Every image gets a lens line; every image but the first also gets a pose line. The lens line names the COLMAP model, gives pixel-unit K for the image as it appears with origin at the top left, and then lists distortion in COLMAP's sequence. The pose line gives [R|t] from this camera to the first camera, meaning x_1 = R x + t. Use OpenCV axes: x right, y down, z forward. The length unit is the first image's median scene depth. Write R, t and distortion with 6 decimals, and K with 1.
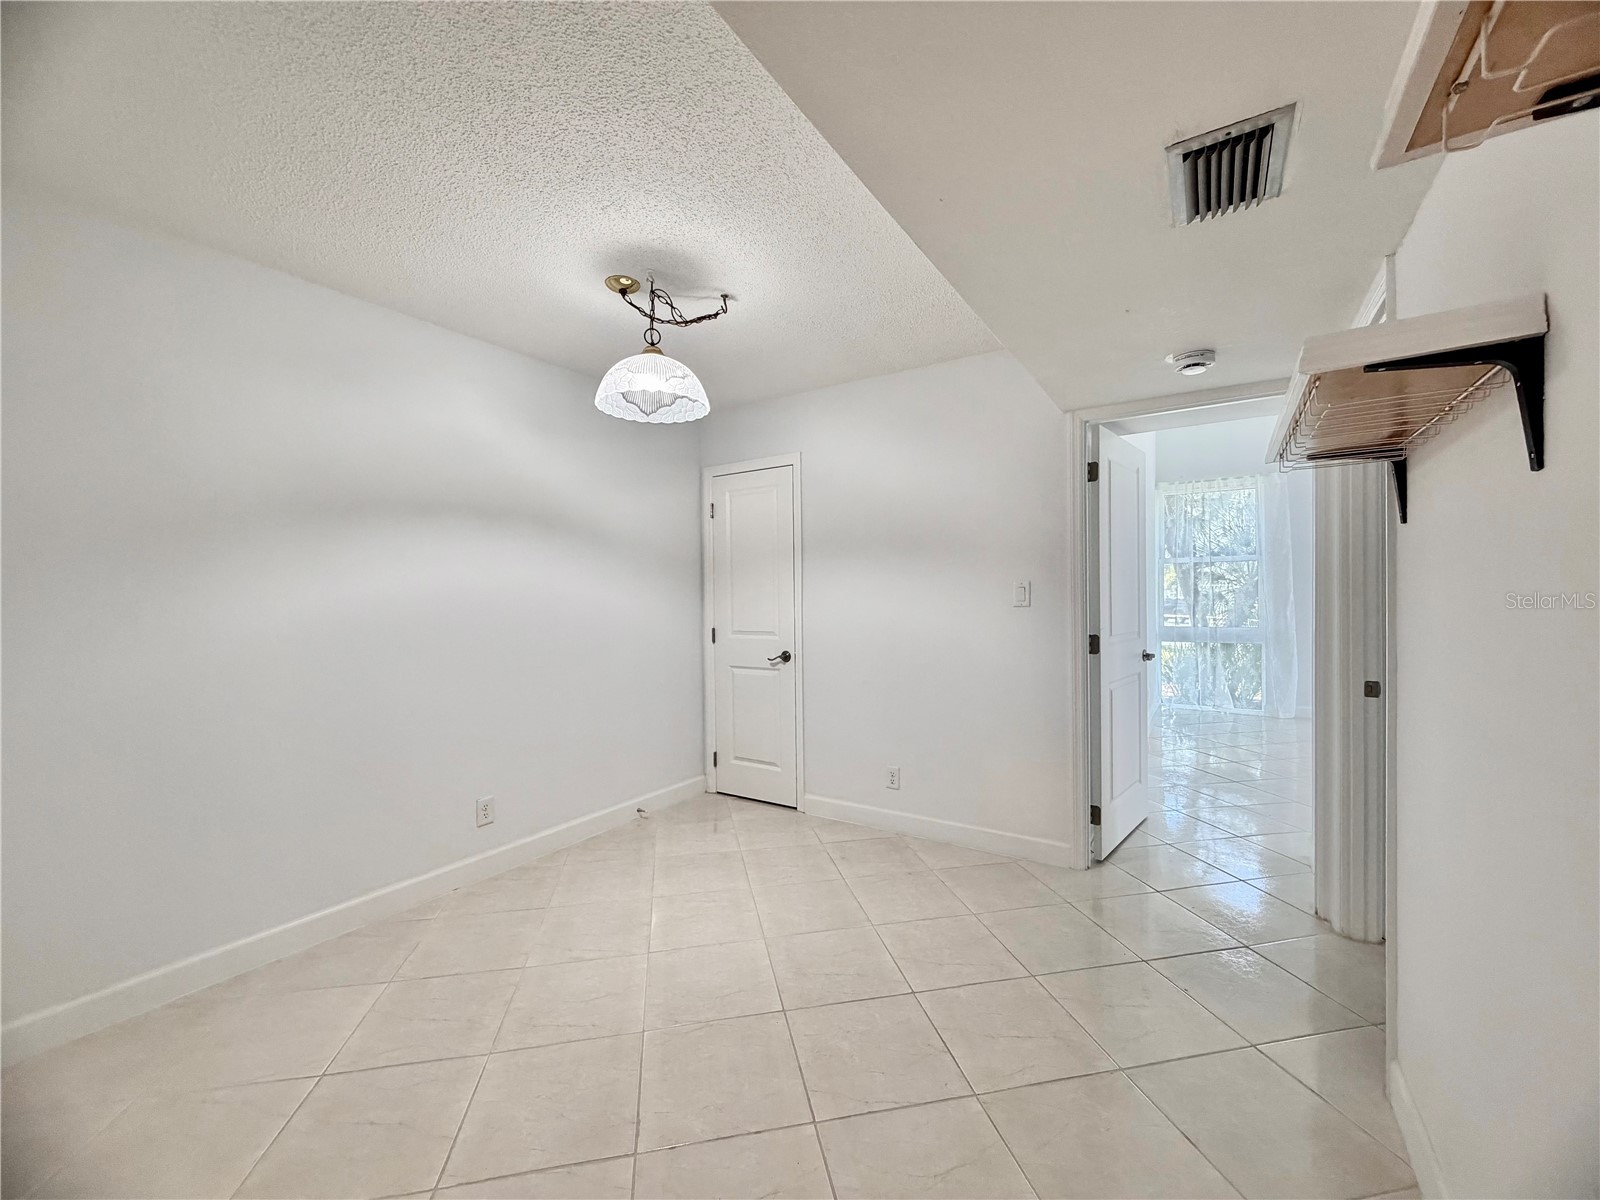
lens RADIAL K [[639.3, 0, 796.5], [0, 639.3, 598.5], [0, 0, 1]] dist [0.002328, -0.000397]
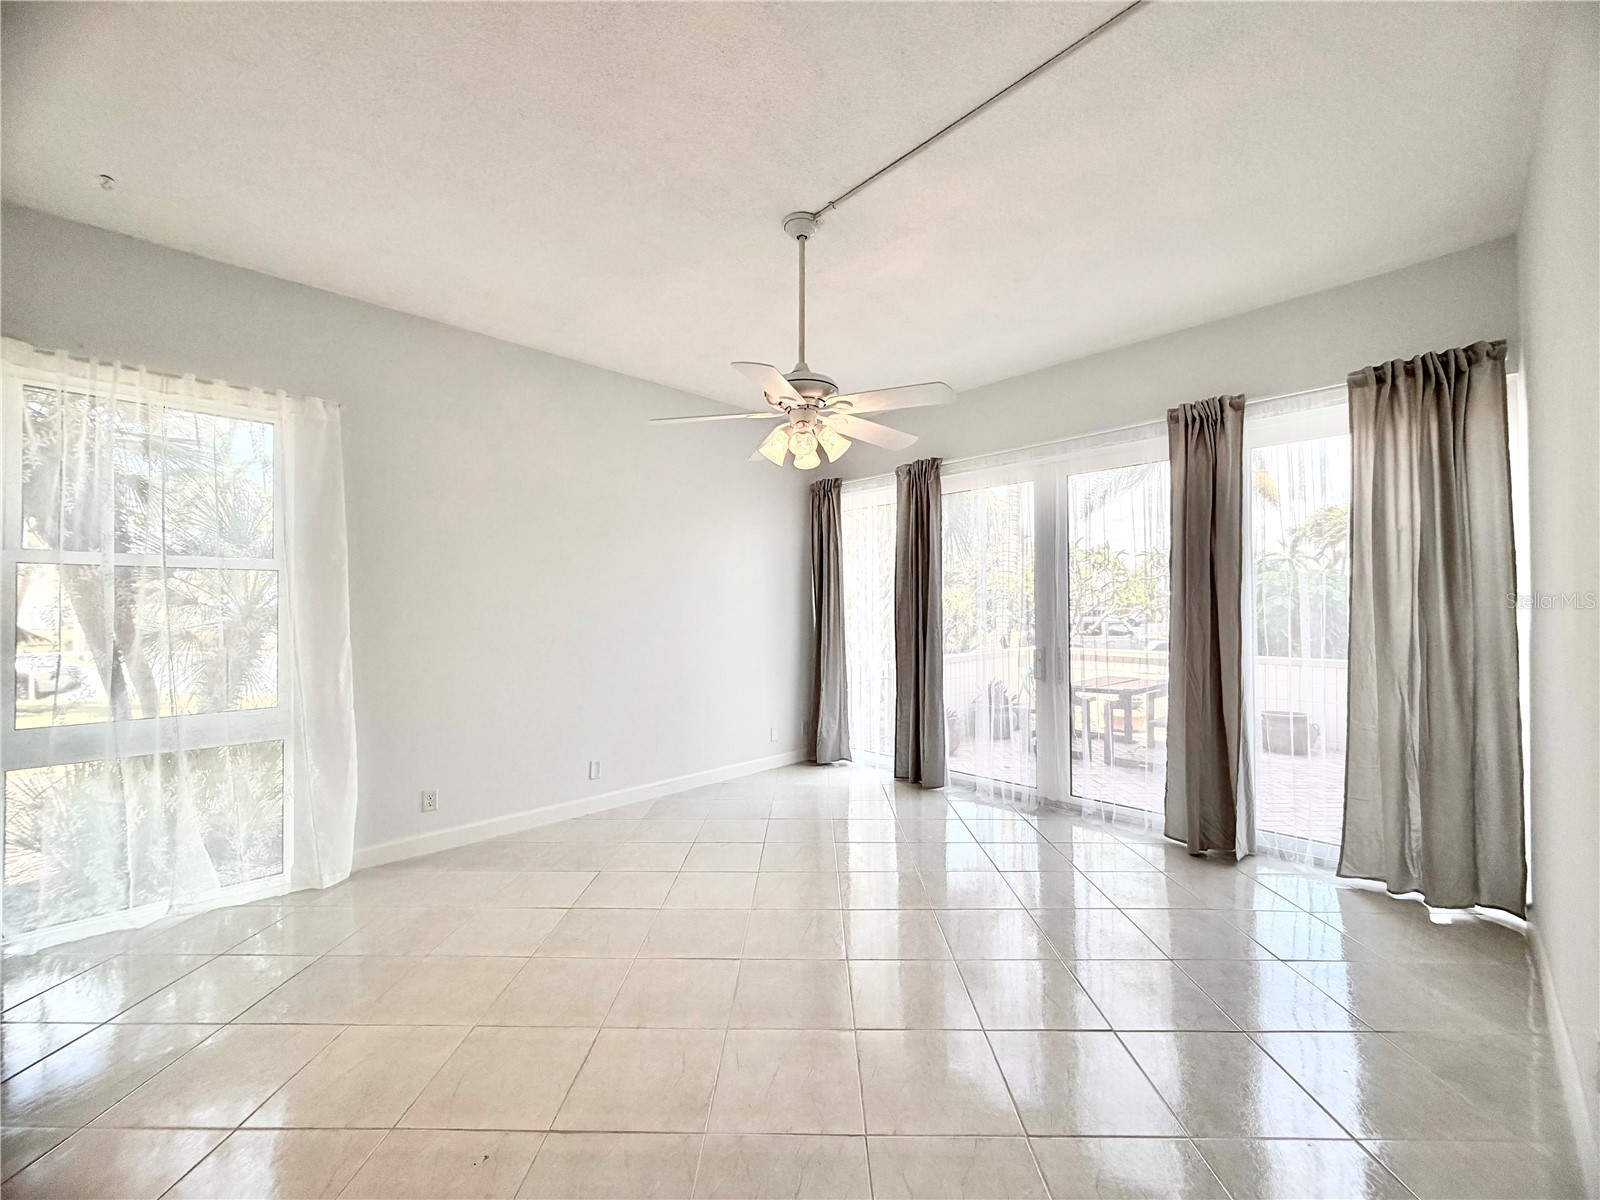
lens RADIAL K [[639.3, 0, 797.8], [0, 639.3, 599.8], [0, 0, 1]] dist [0.002328, -0.000397]
pose [[0.213052, 0.013941, 0.976942, 0.314025], [0.000643, 0.999896, -0.014408, -0.028083], [-0.977041, 0.003698, 0.213020, 0.487366]]
